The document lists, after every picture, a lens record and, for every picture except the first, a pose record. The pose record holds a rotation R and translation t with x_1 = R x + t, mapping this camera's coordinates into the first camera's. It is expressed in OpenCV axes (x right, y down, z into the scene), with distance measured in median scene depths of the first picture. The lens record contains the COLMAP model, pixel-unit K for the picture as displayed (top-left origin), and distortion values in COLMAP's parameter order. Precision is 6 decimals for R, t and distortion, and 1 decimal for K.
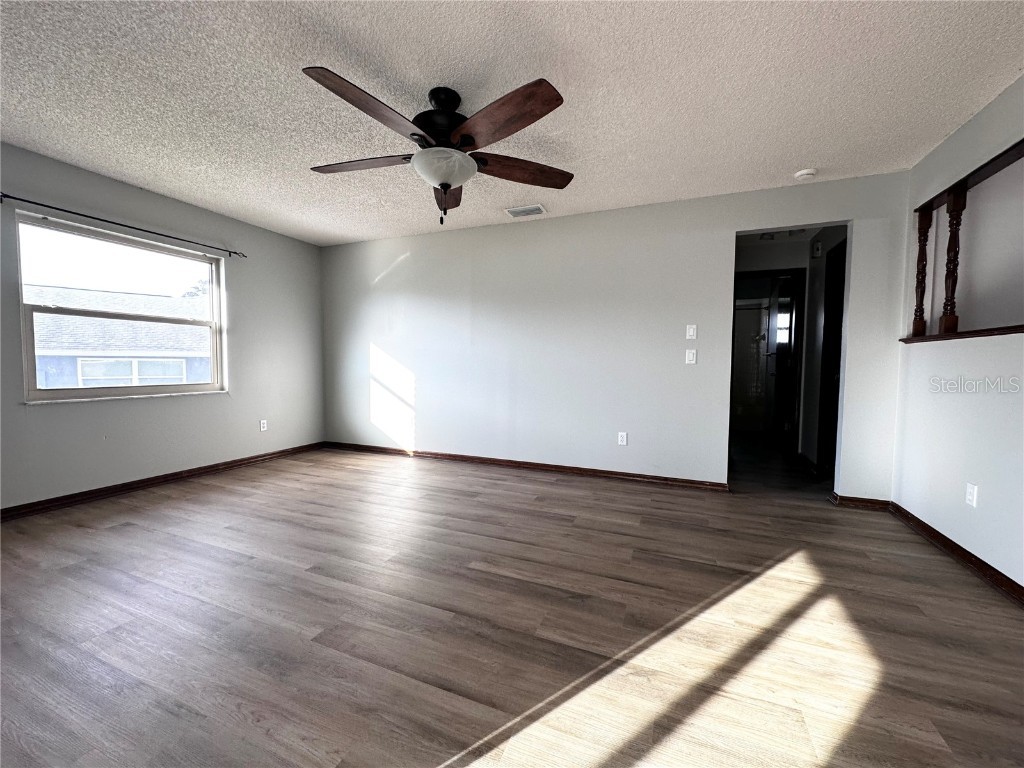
lens RADIAL K [[409.0, 0, 512.0], [0, 409.0, 384.0], [0, 0, 1]] dist [-0.000894, 0.000439]
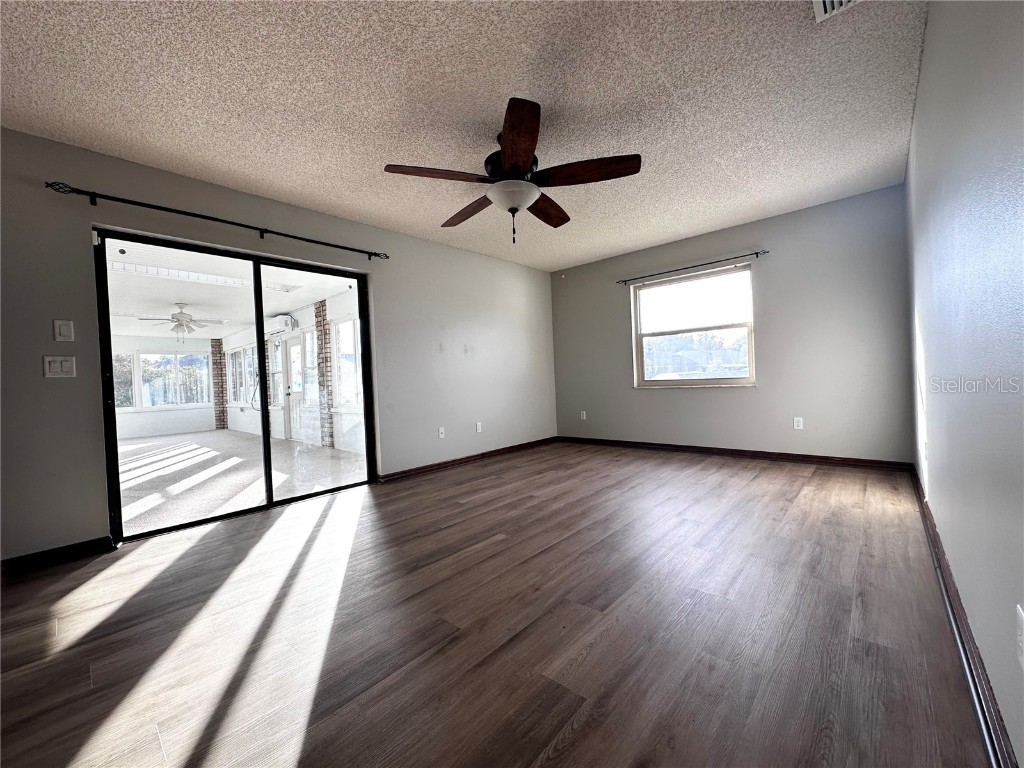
lens RADIAL K [[409.0, 0, 512.0], [0, 409.0, 384.0], [0, 0, 1]] dist [-0.000894, 0.000439]
pose [[-0.334677, 0.019949, -0.942122, 0.752472], [-0.008600, 0.999670, 0.024222, -0.007784], [0.942294, 0.016209, -0.334395, 1.094097]]
